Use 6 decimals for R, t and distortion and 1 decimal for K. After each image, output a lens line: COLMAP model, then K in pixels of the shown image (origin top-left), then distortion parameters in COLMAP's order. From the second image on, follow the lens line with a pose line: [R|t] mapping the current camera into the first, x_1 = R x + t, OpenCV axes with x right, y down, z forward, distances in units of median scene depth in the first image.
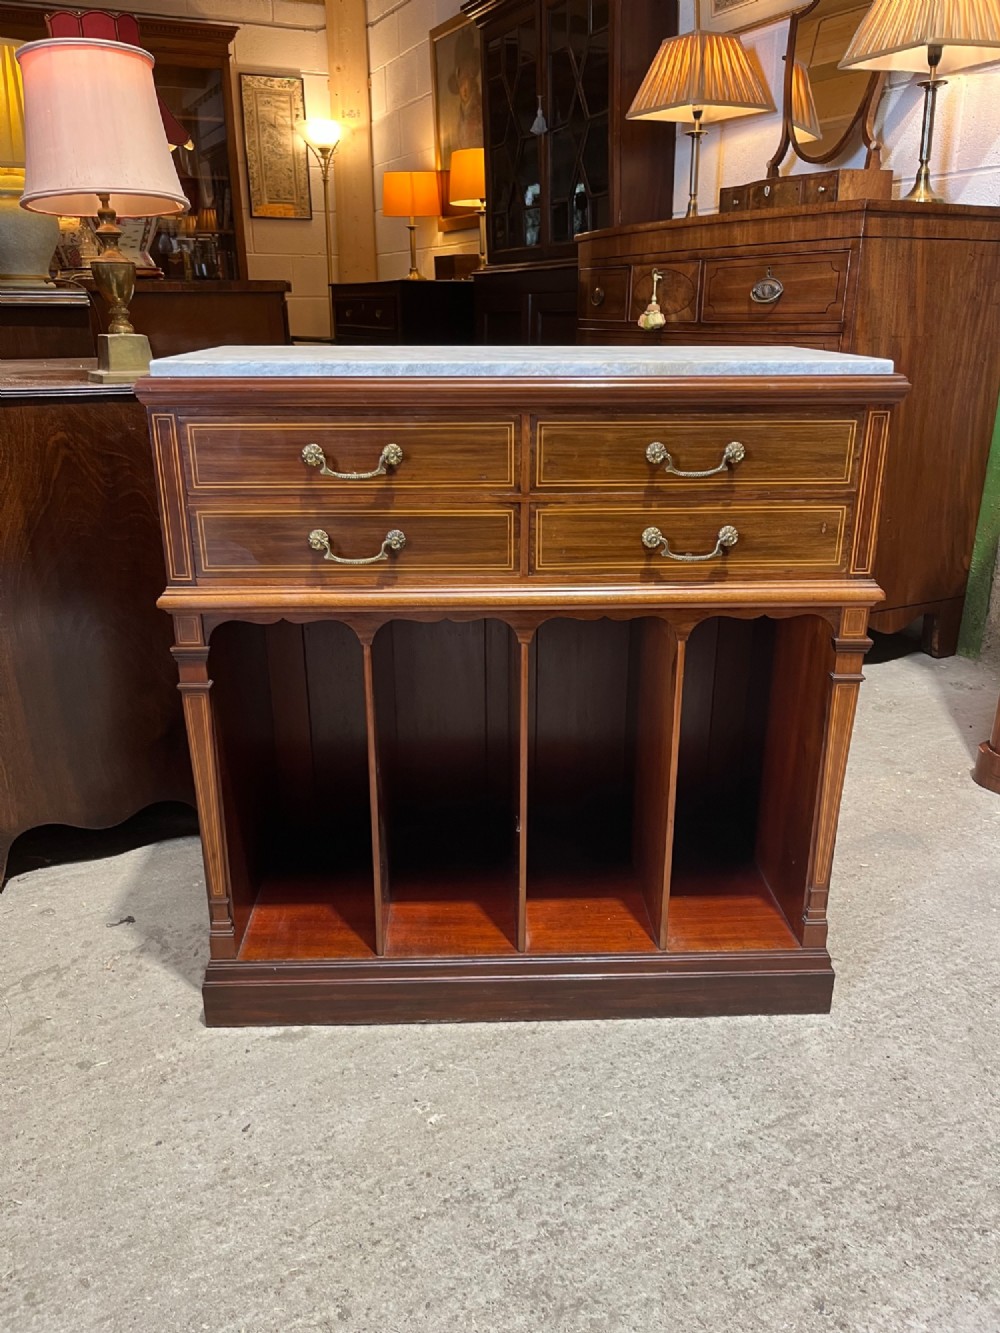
lens RADIAL K [[1008.2, 0, 498.7], [0, 1008.2, 674.2], [0, 0, 1]] dist [0.059458, -0.093496]
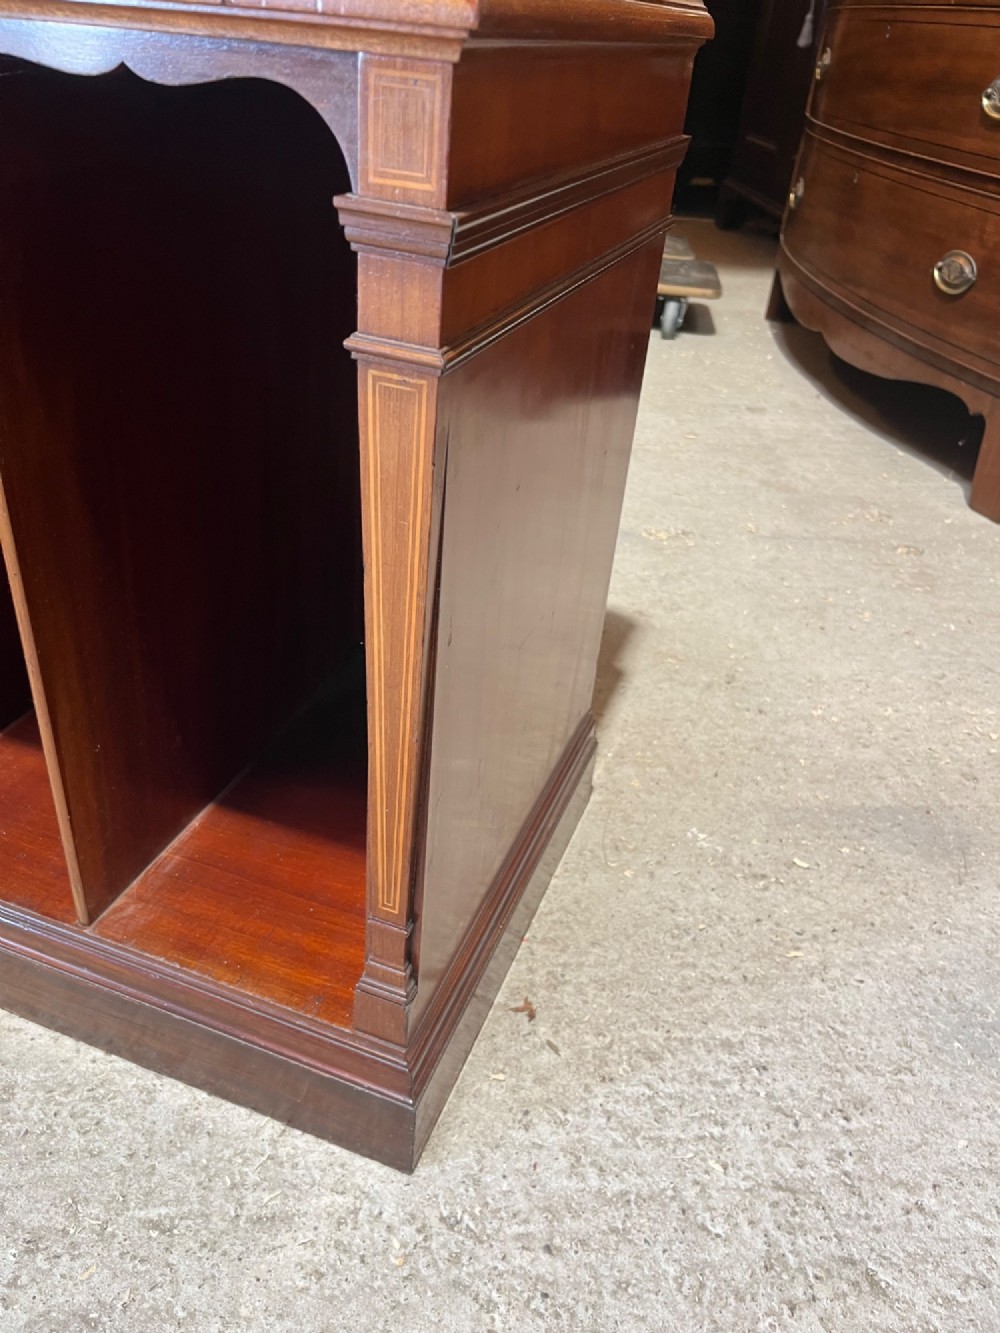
lens RADIAL K [[1018.4, 0, 500.4], [0, 1018.4, 673.1], [0, 0, 1]] dist [0.023727, -0.045894]
pose [[0.923022, 0.268621, -0.275451, 0.510378], [-0.204053, 0.948723, 0.241428, 0.015061], [0.326180, -0.166636, 0.930505, 0.764961]]
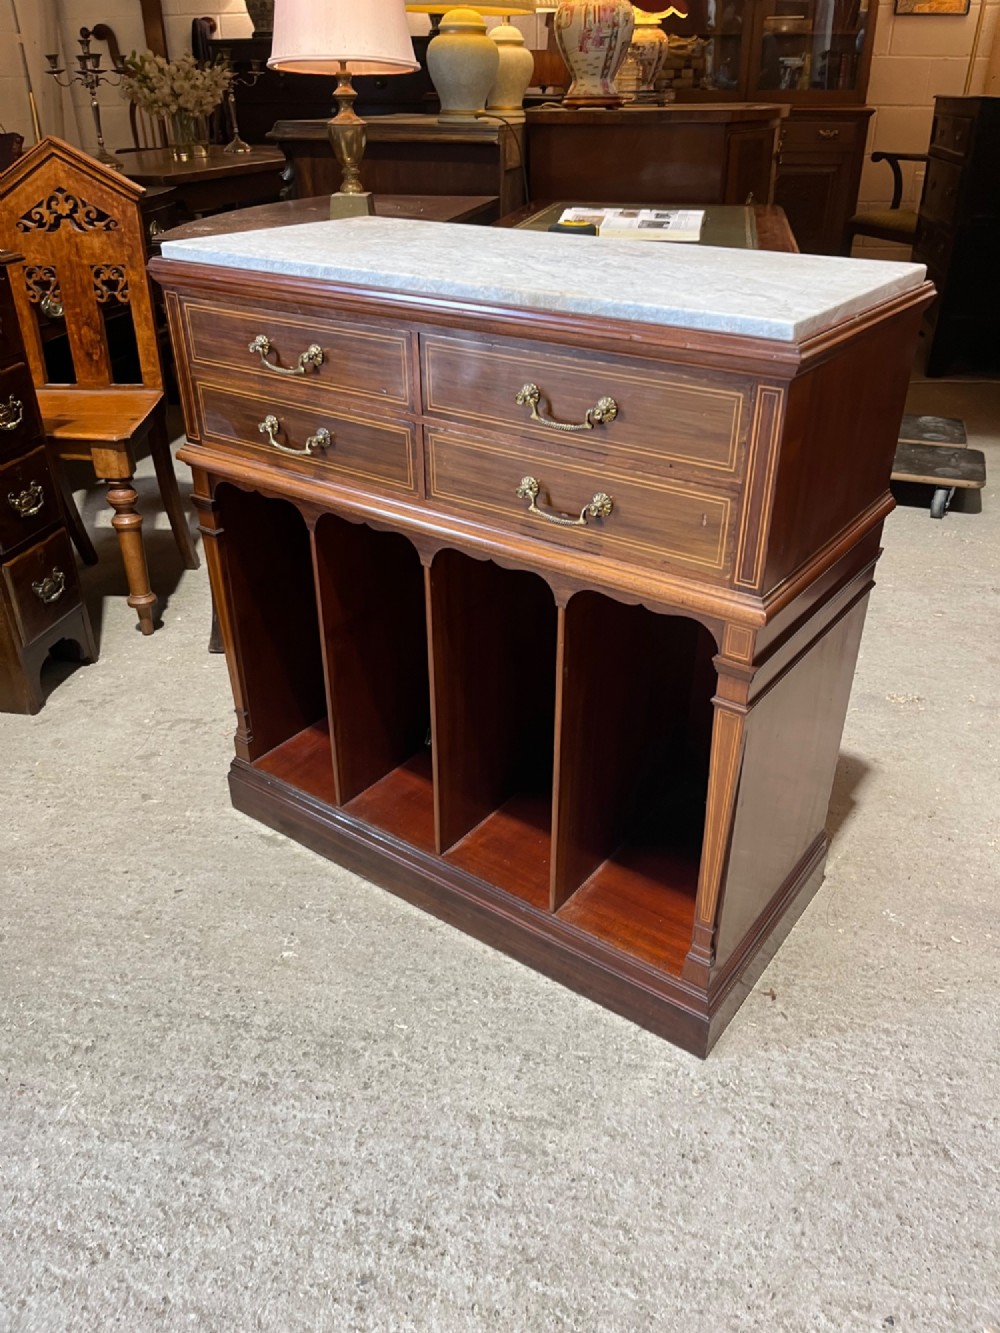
lens RADIAL K [[1011.5, 0, 509.9], [0, 1011.5, 653.2], [0, 0, 1]] dist [0.027858, -0.033364]
pose [[0.793342, 0.296203, -0.531857, 0.666664], [-0.211125, 0.953297, 0.215990, -0.187109], [0.570995, -0.059065, 0.818826, 0.247675]]
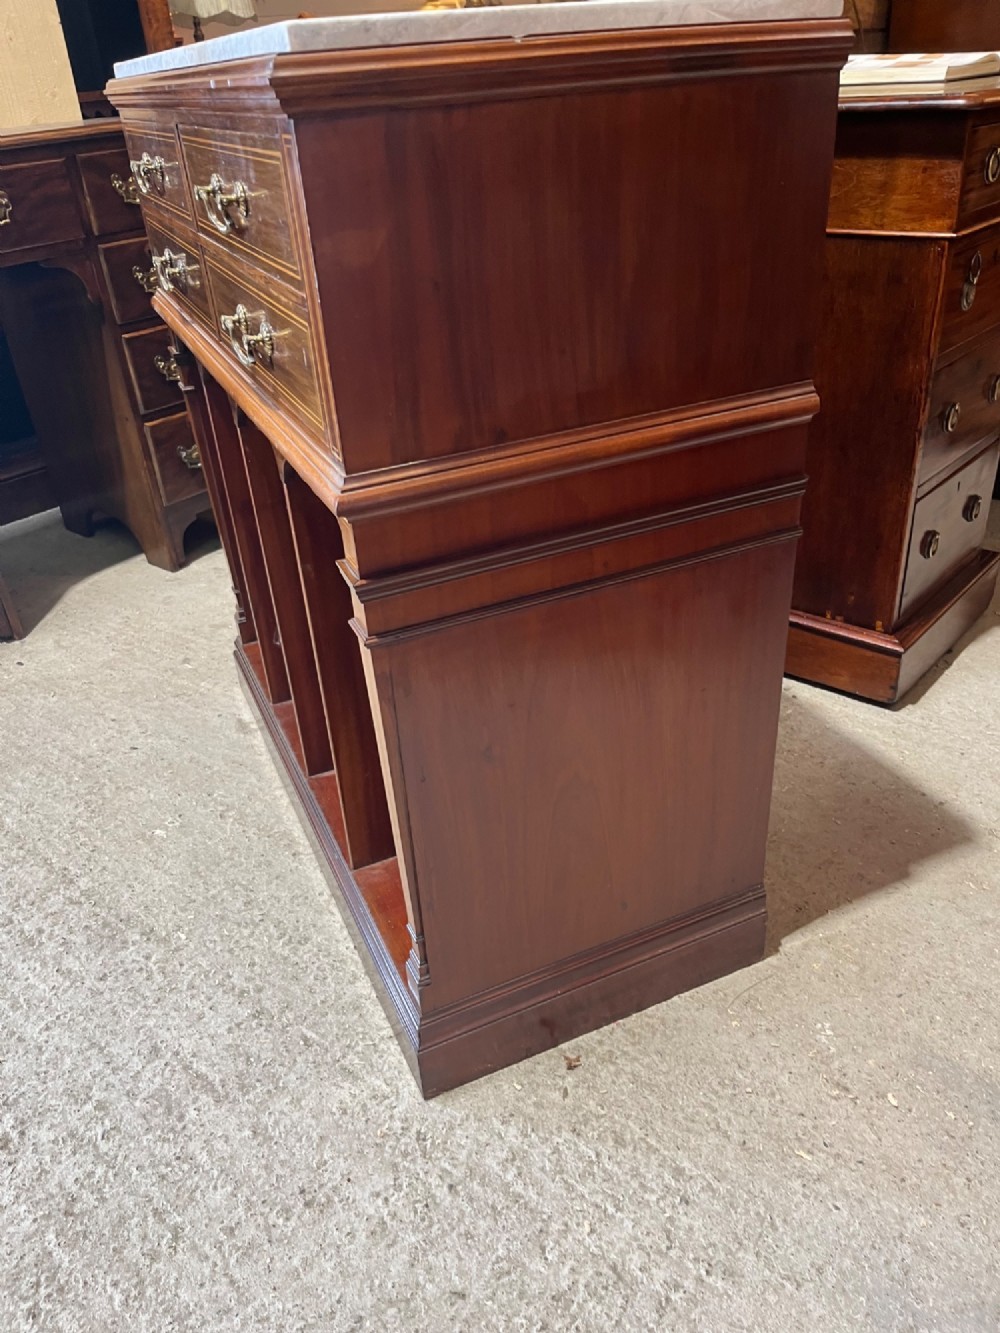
lens RADIAL K [[1011.4, 0, 490.0], [0, 1011.4, 665.6], [0, 0, 1]] dist [0.062478, -0.097366]
pose [[0.375335, 0.451031, -0.809750, 0.921926], [-0.255710, 0.890104, 0.377262, -0.239045], [0.890919, 0.065462, 0.449420, 0.853103]]
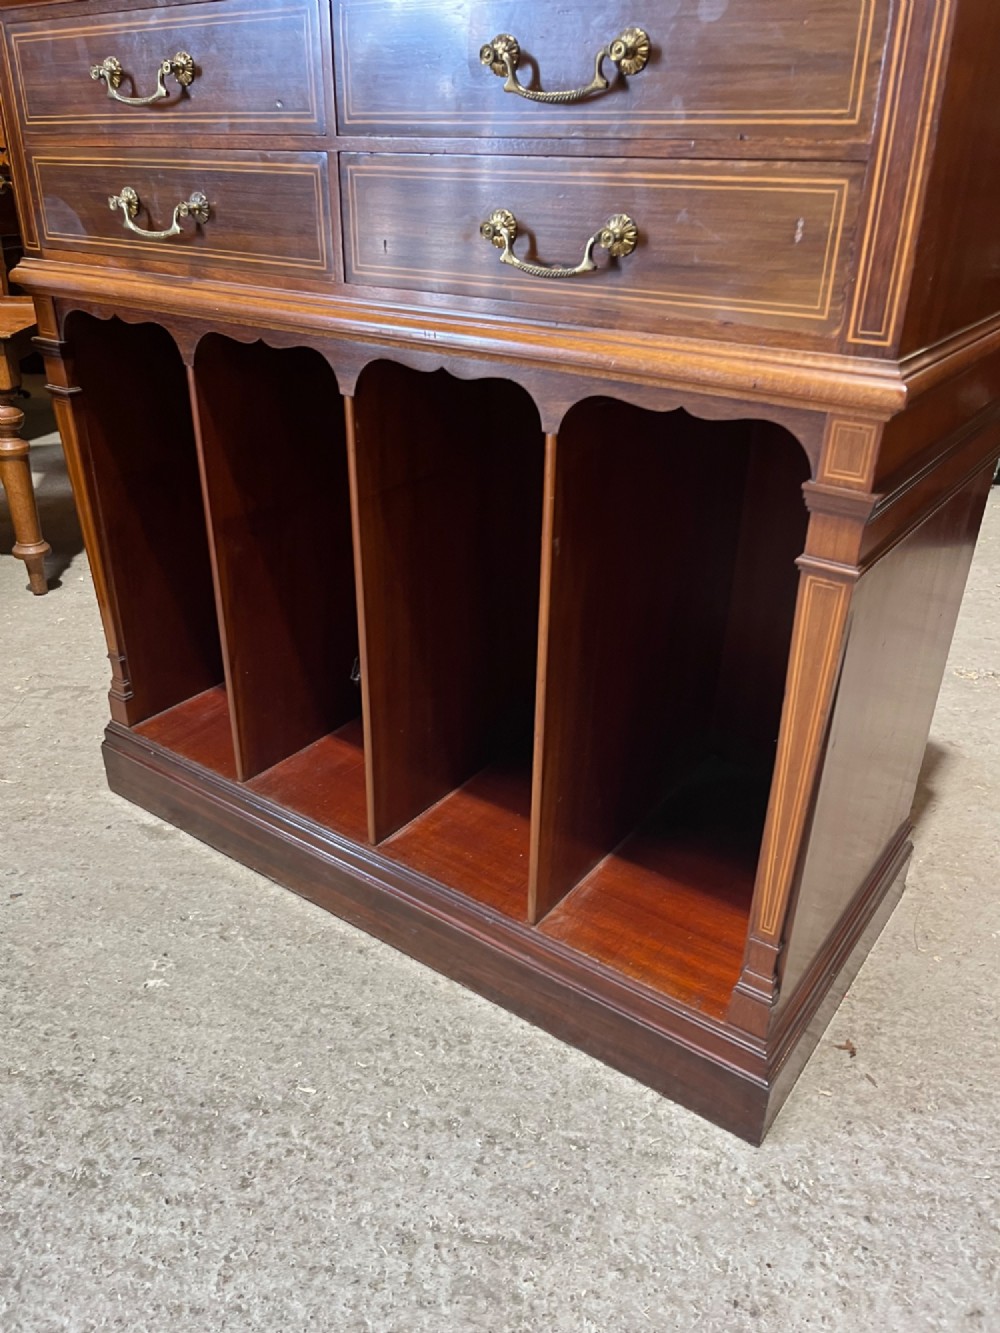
lens RADIAL K [[1009.3, 0, 493.7], [0, 1009.3, 669.4], [0, 0, 1]] dist [0.072915, -0.116372]
pose [[0.791351, 0.289425, -0.538514, 0.530228], [-0.222009, 0.956756, 0.187965, -0.006085], [0.569628, -0.029192, 0.821384, 0.529161]]
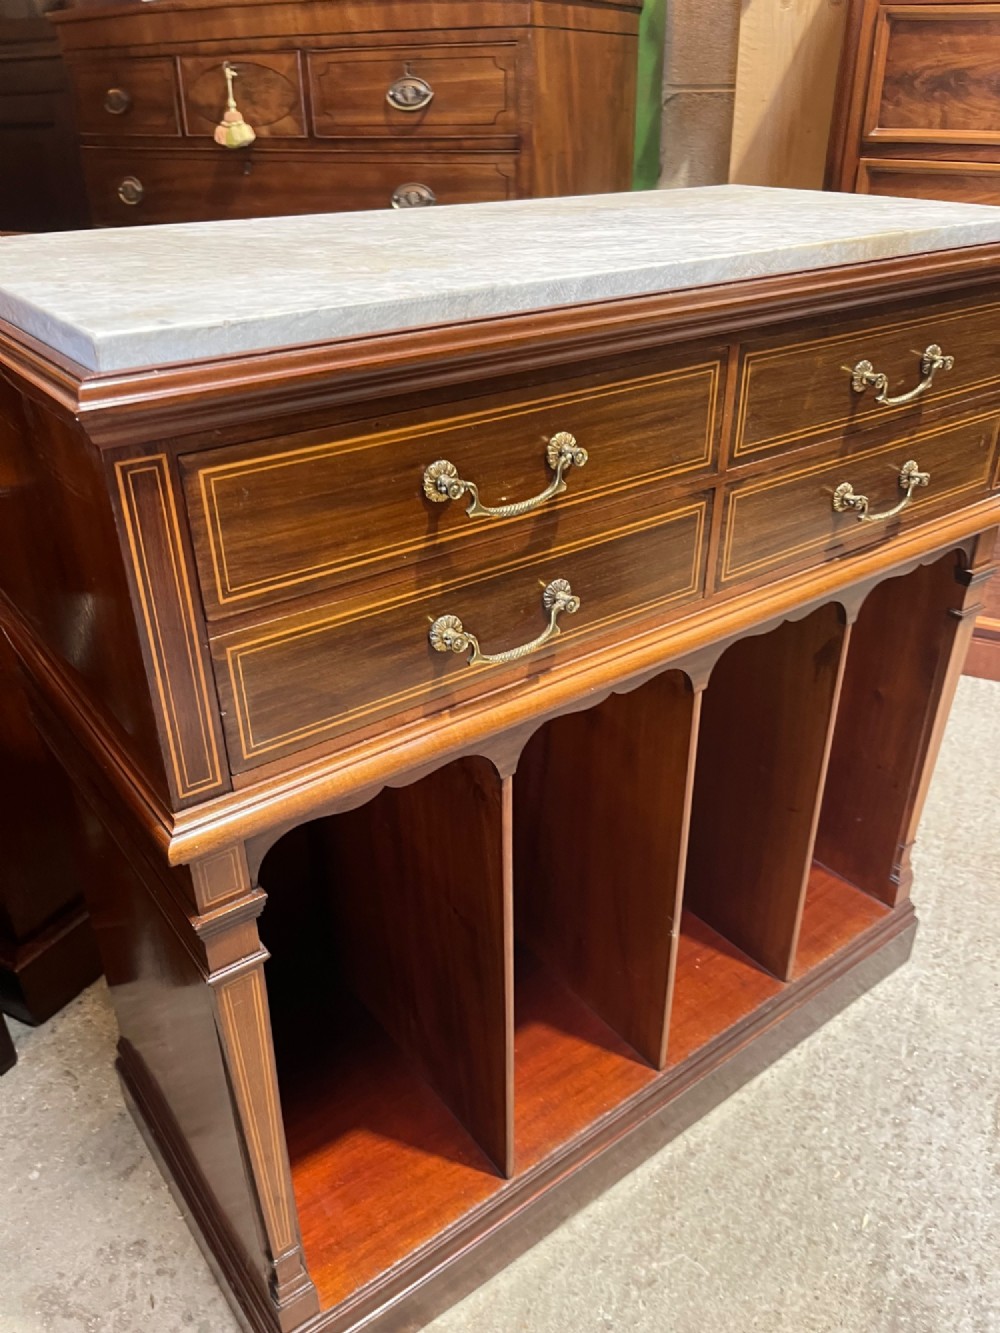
lens RADIAL K [[1009.3, 0, 510.9], [0, 1009.3, 667.0], [0, 0, 1]] dist [0.093180, -0.139046]
pose [[0.814852, -0.286796, 0.503750, -0.421765], [0.203278, 0.955222, 0.215011, -0.222844], [-0.542857, -0.072801, 0.836664, 0.535814]]
